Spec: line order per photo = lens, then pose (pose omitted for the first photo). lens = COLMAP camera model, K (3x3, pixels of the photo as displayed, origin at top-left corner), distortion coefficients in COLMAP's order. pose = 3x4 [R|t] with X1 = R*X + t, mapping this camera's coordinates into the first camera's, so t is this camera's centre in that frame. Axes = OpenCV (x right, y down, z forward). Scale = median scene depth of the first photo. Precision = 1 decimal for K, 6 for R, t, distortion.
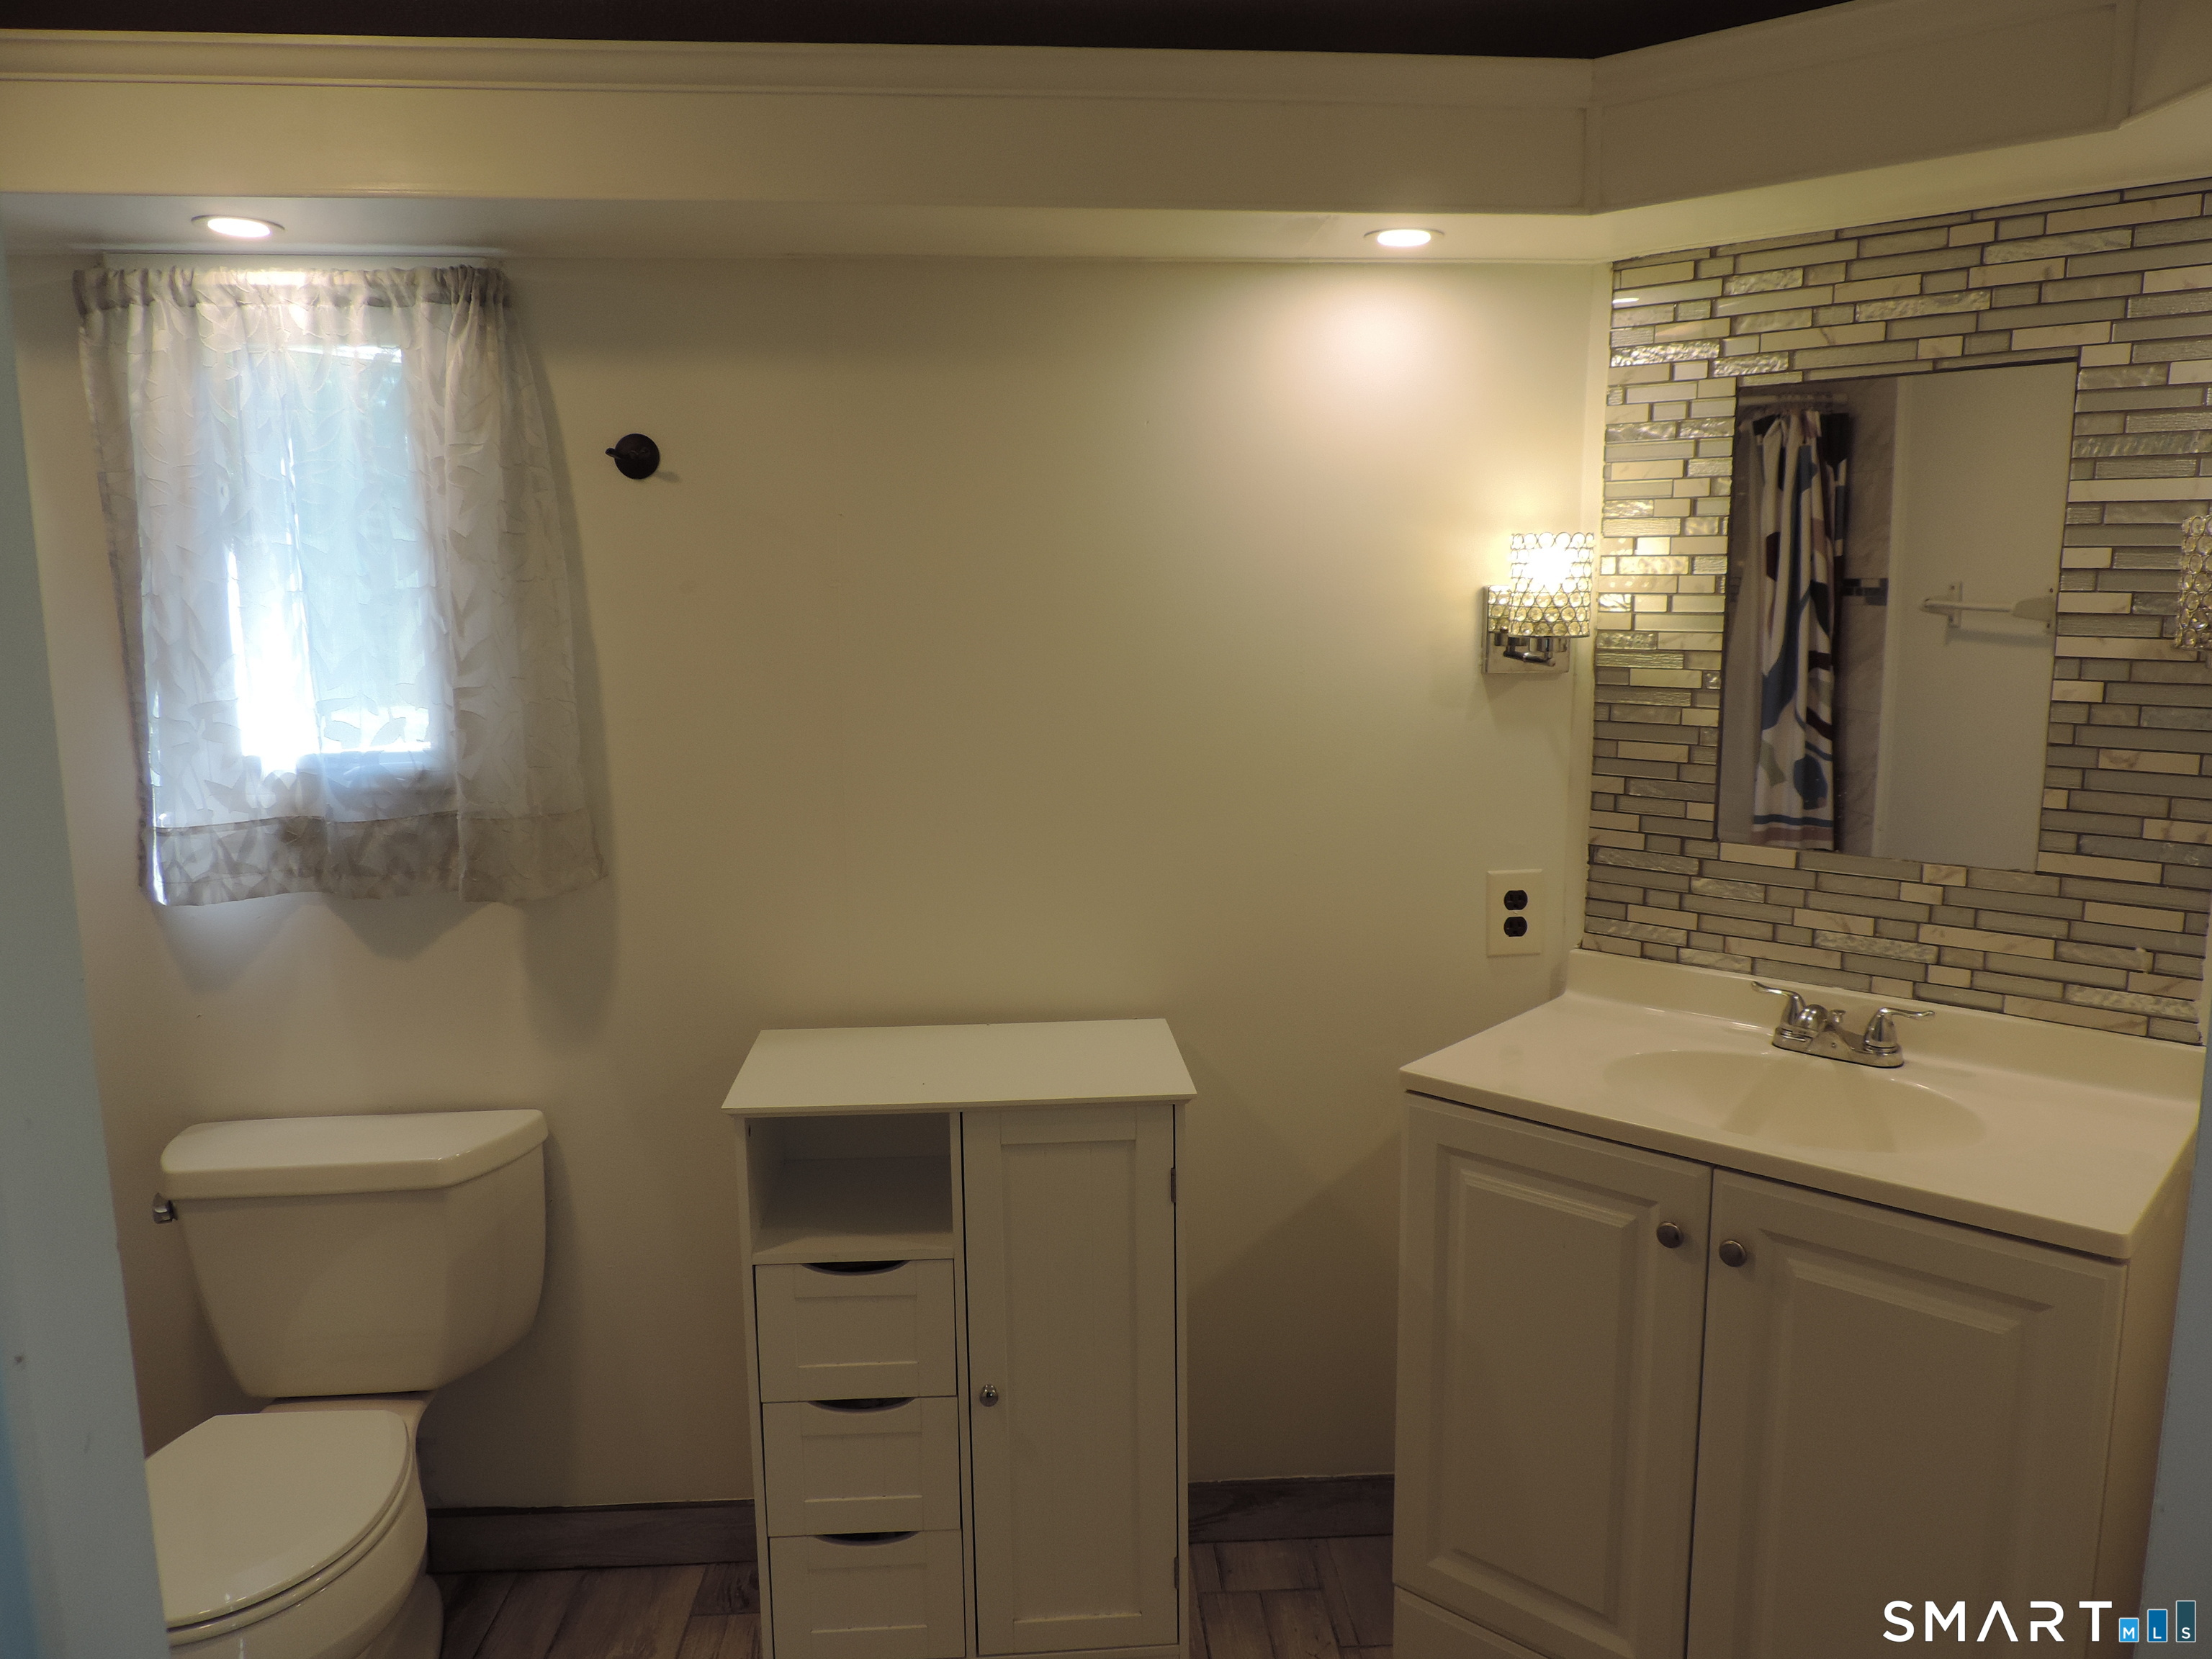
lens RADIAL K [[1552.1, 0, 1116.4], [0, 1552.1, 825.9], [0, 0, 1]] dist [-0.024498, -0.003963]
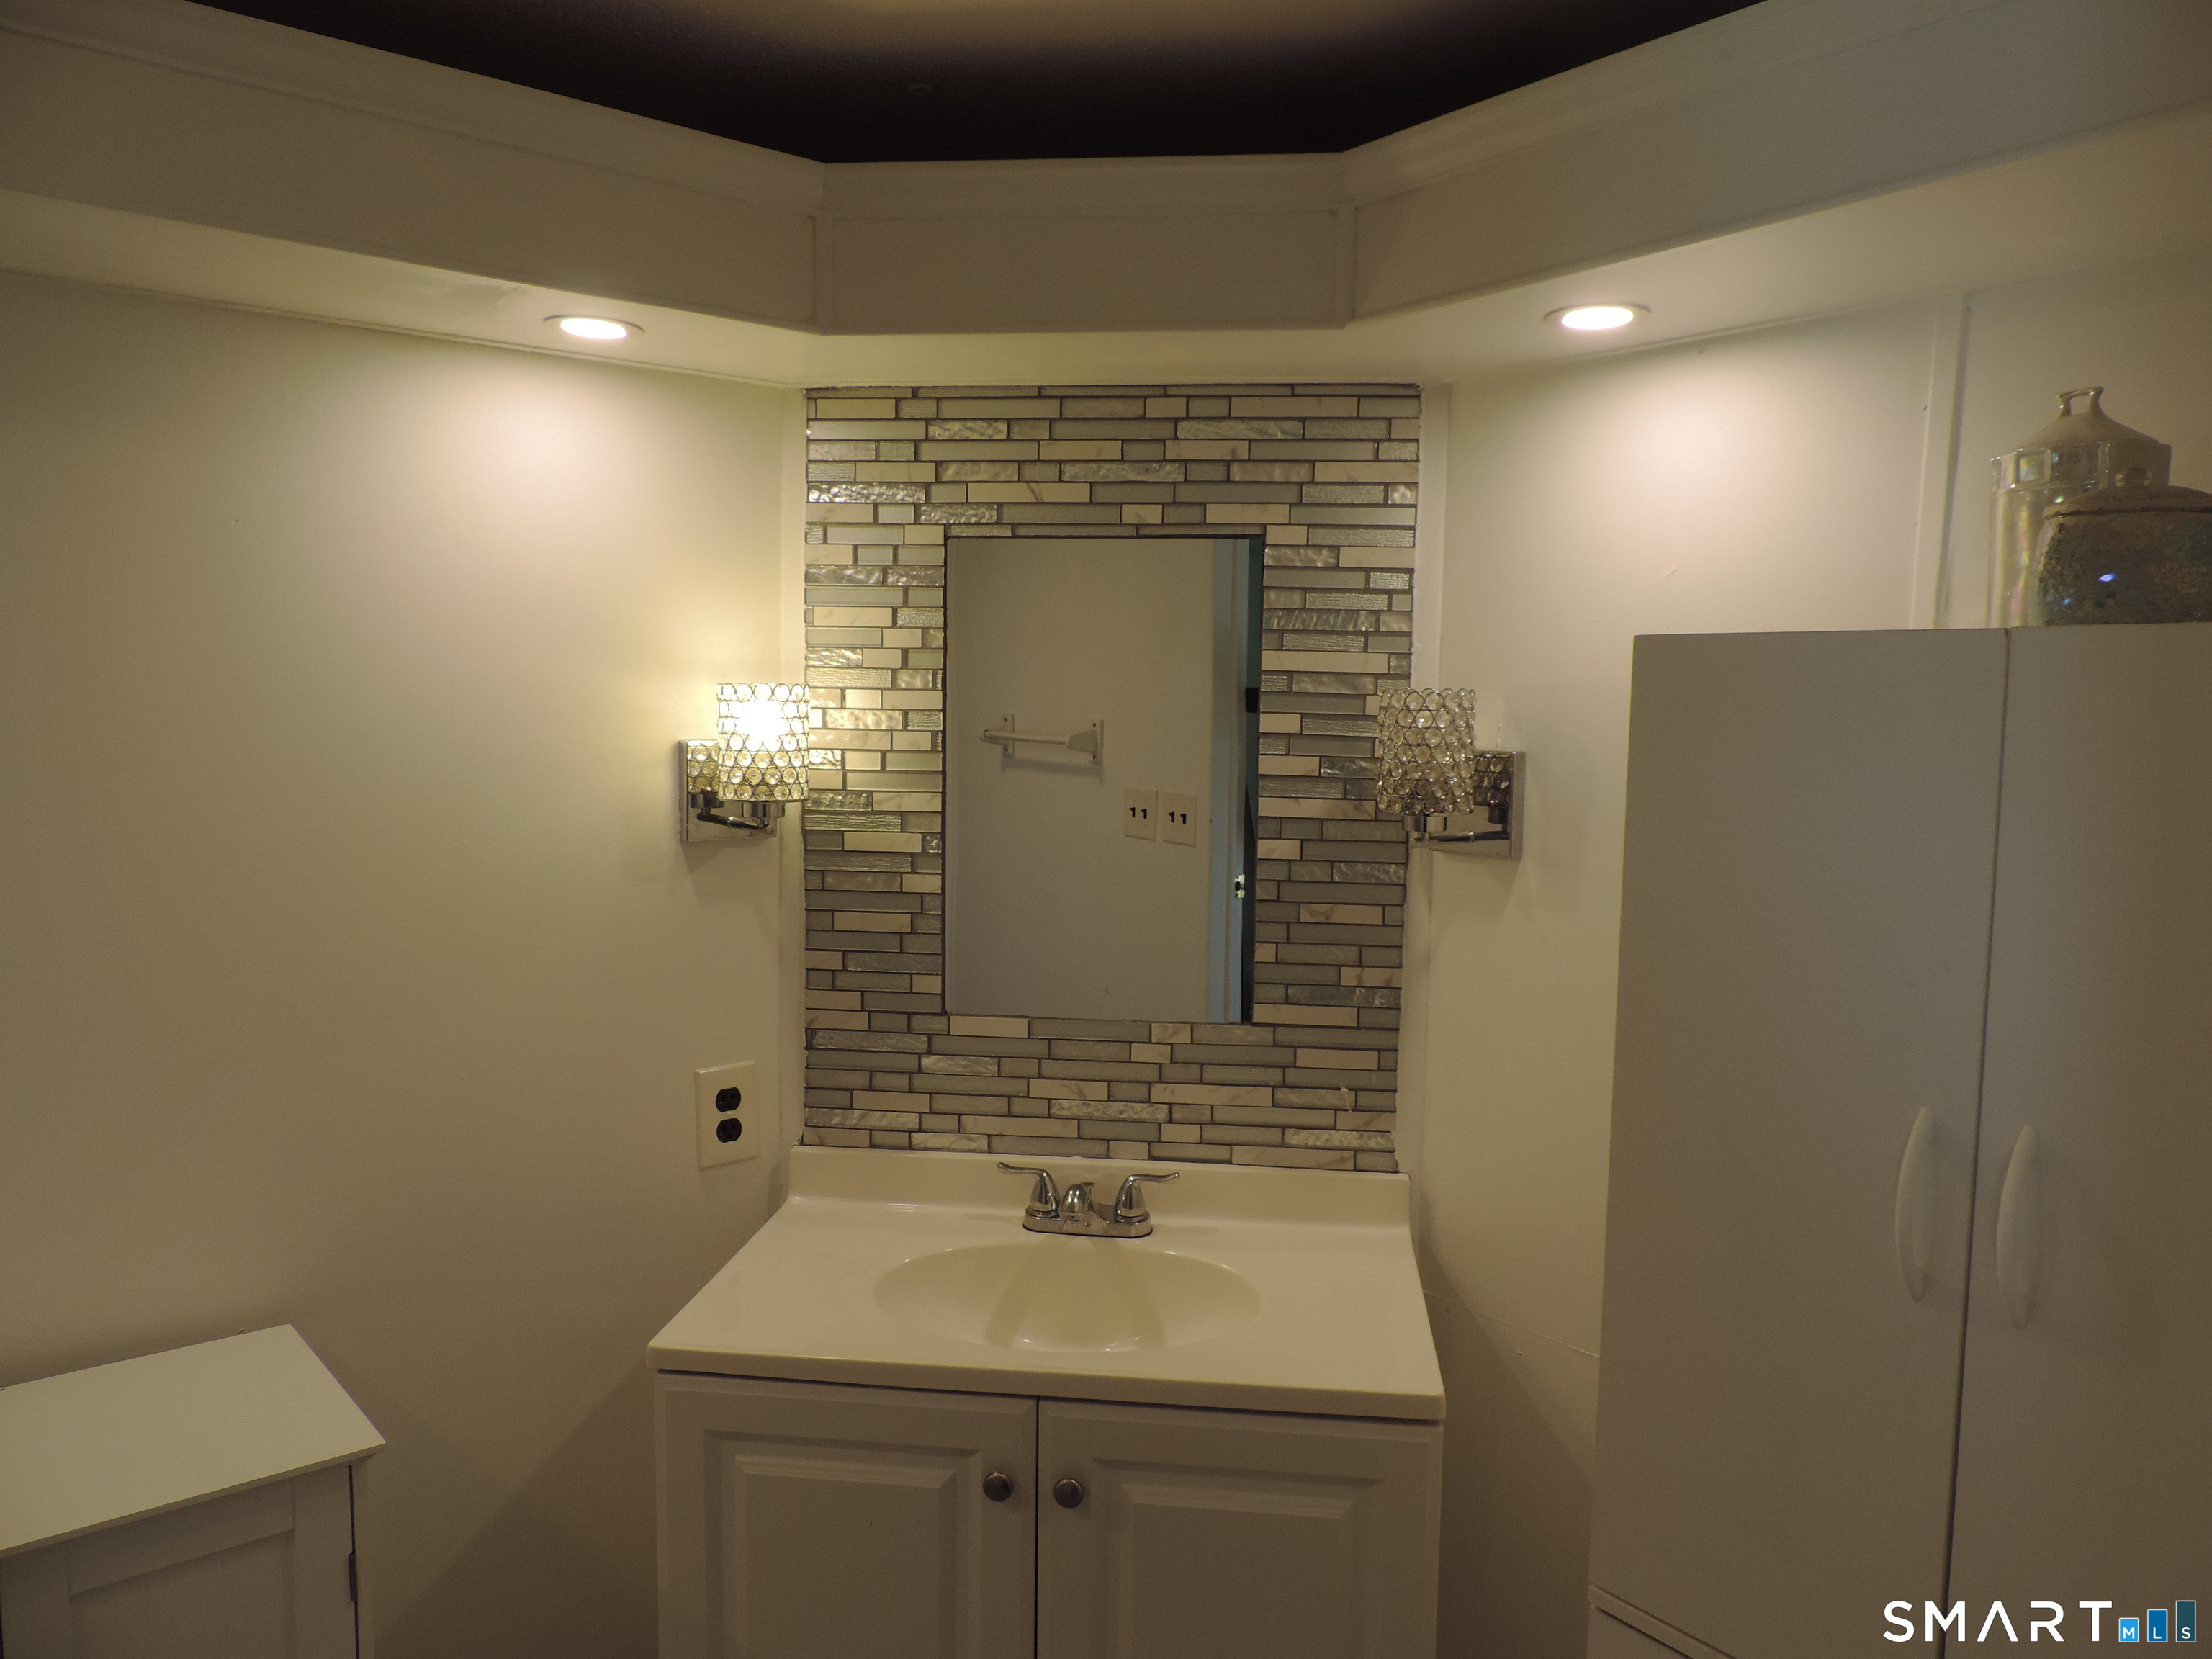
lens RADIAL K [[1552.1, 0, 1097.9], [0, 1552.1, 830.0], [0, 0, 1]] dist [-0.024498, -0.003963]
pose [[0.813075, -0.030859, 0.581341, -0.085332], [0.069130, 0.996646, -0.043783, -0.058854], [-0.578040, 0.075788, 0.812481, 0.195123]]
